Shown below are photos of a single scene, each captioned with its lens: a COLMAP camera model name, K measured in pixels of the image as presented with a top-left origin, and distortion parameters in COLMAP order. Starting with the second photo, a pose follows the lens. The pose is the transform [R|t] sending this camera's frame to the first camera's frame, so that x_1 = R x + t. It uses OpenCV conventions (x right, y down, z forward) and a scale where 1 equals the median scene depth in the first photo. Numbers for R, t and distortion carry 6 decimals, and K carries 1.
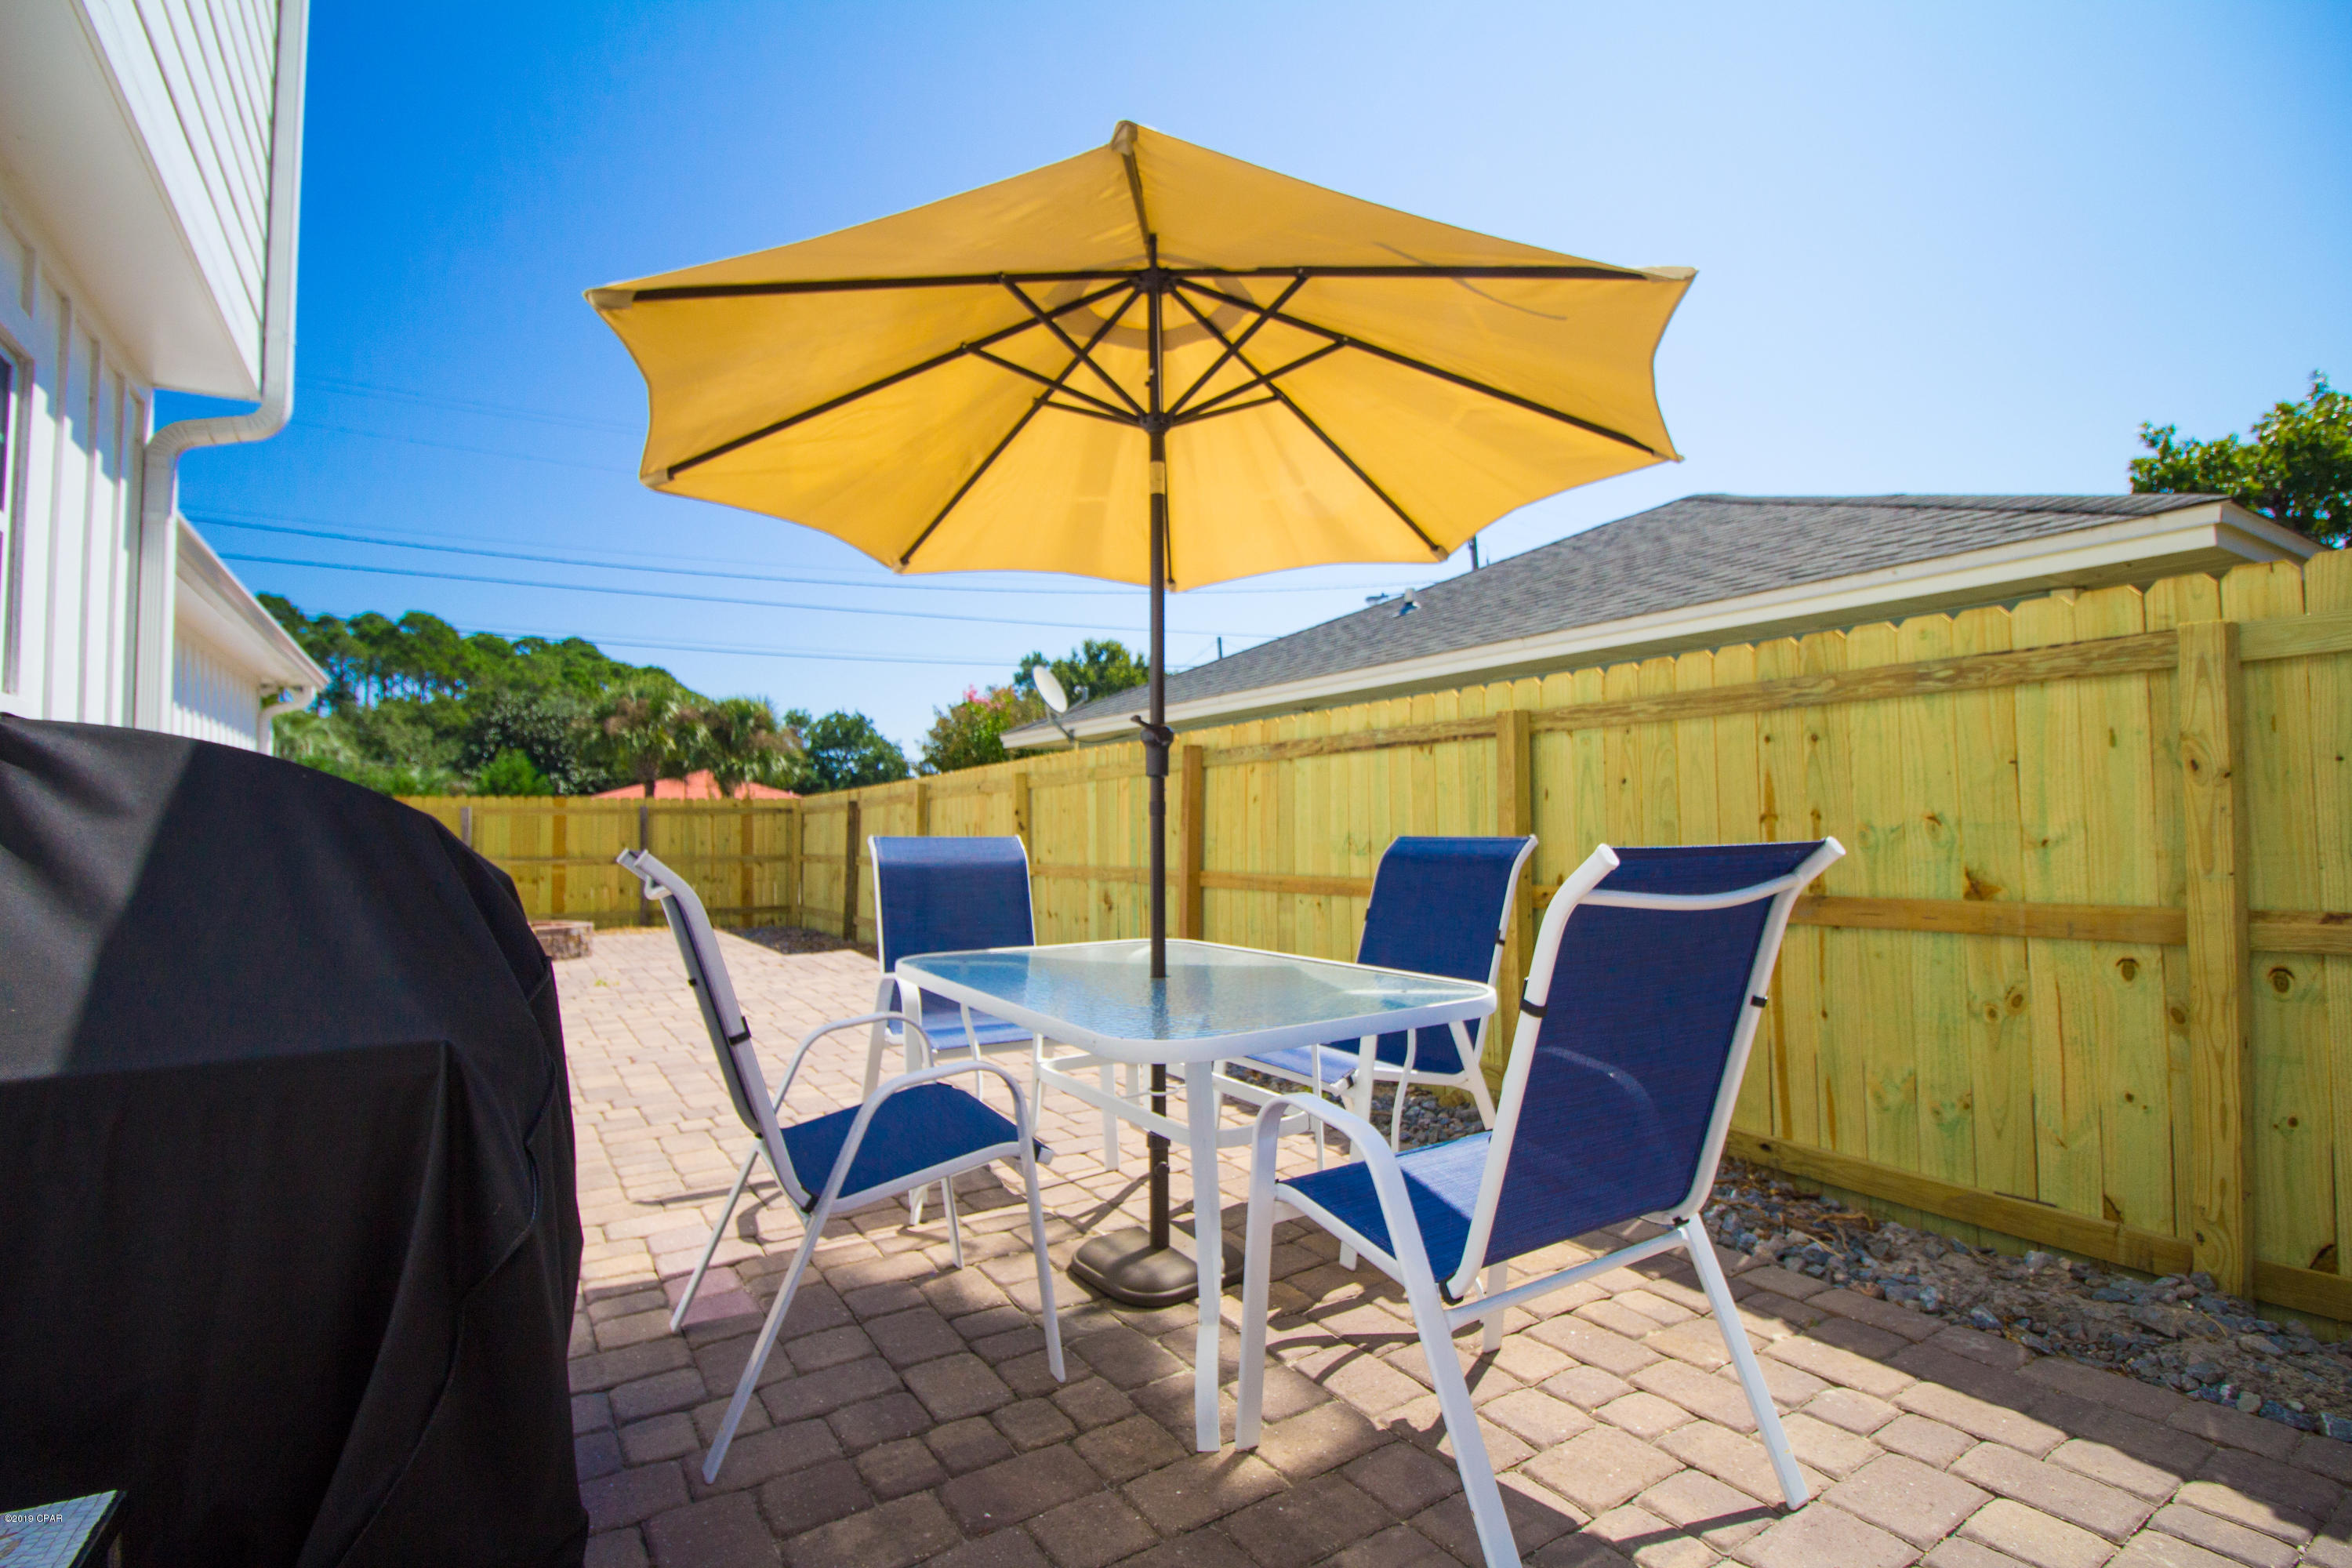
lens RADIAL K [[1075.7, 0, 1169.2], [0, 1075.7, 785.4], [0, 0, 1]] dist [-0.004012, -0.011654]
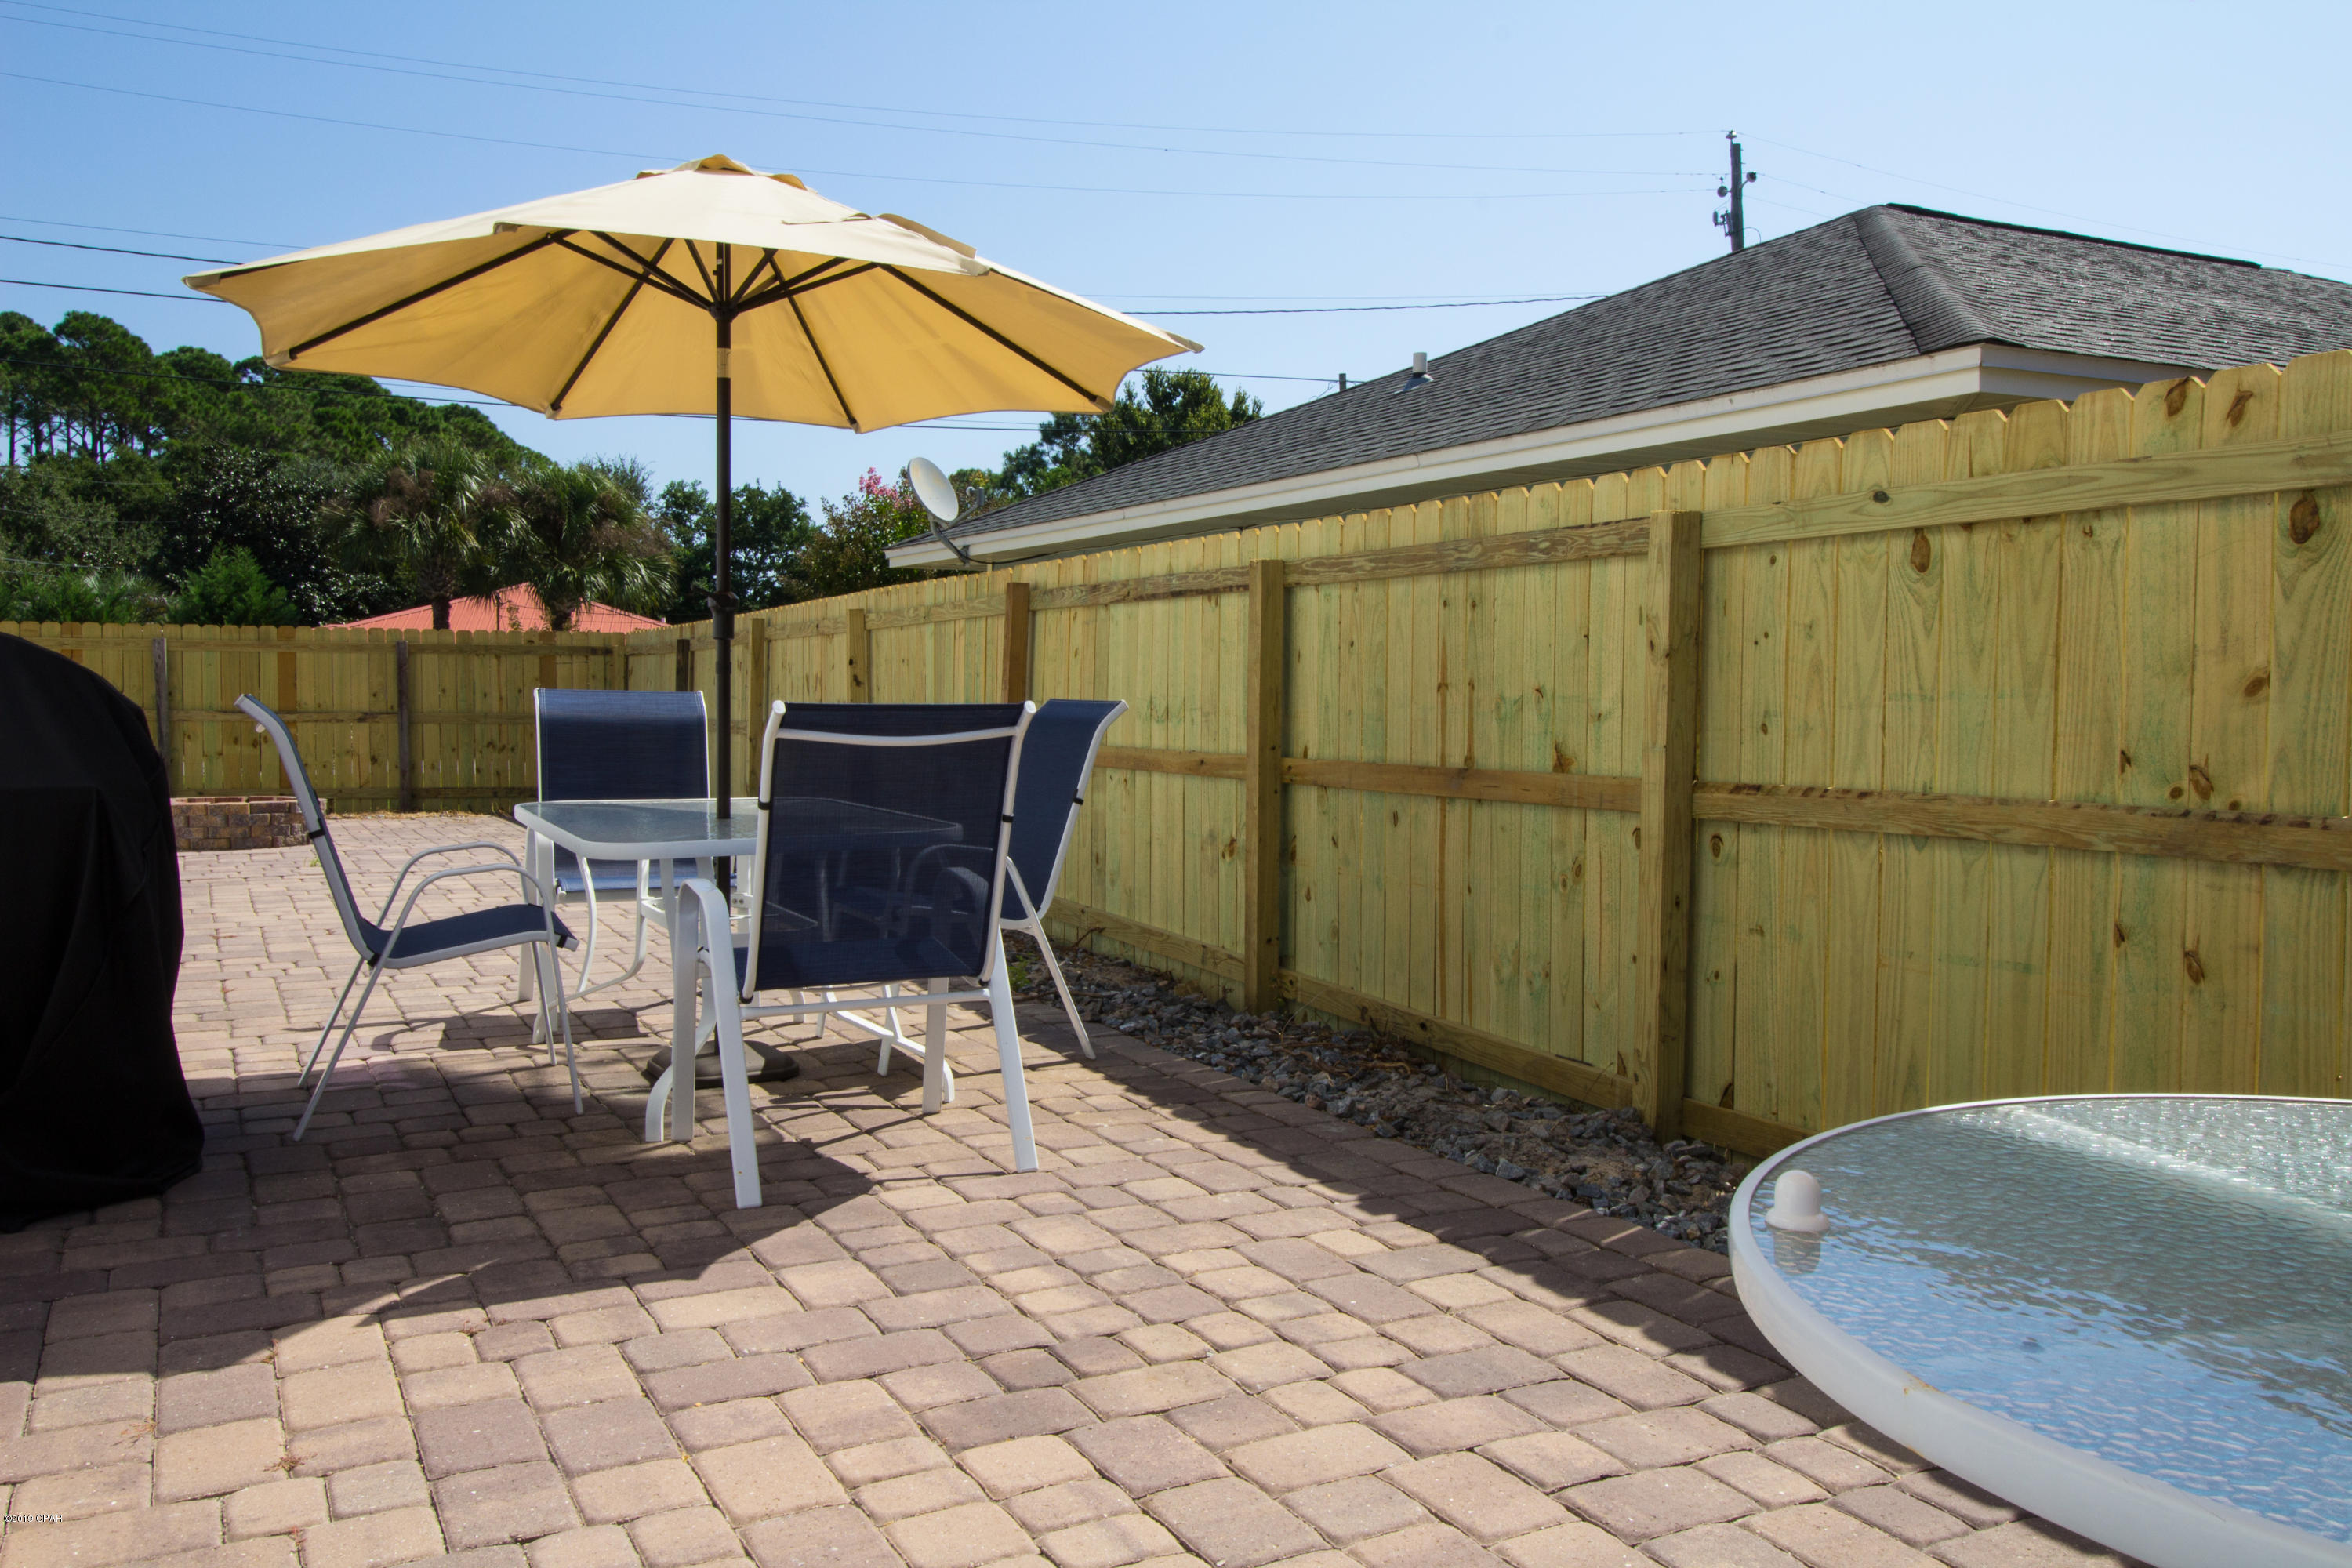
lens RADIAL K [[1827.7, 0, 1179.7], [0, 1827.7, 788.3], [0, 0, 1]] dist [0.012862, -0.013868]
pose [[0.996594, 0.023042, -0.079180, 0.268781], [-0.015346, 0.995218, 0.096466, -0.019503], [0.081024, -0.094922, 0.992182, -0.372213]]
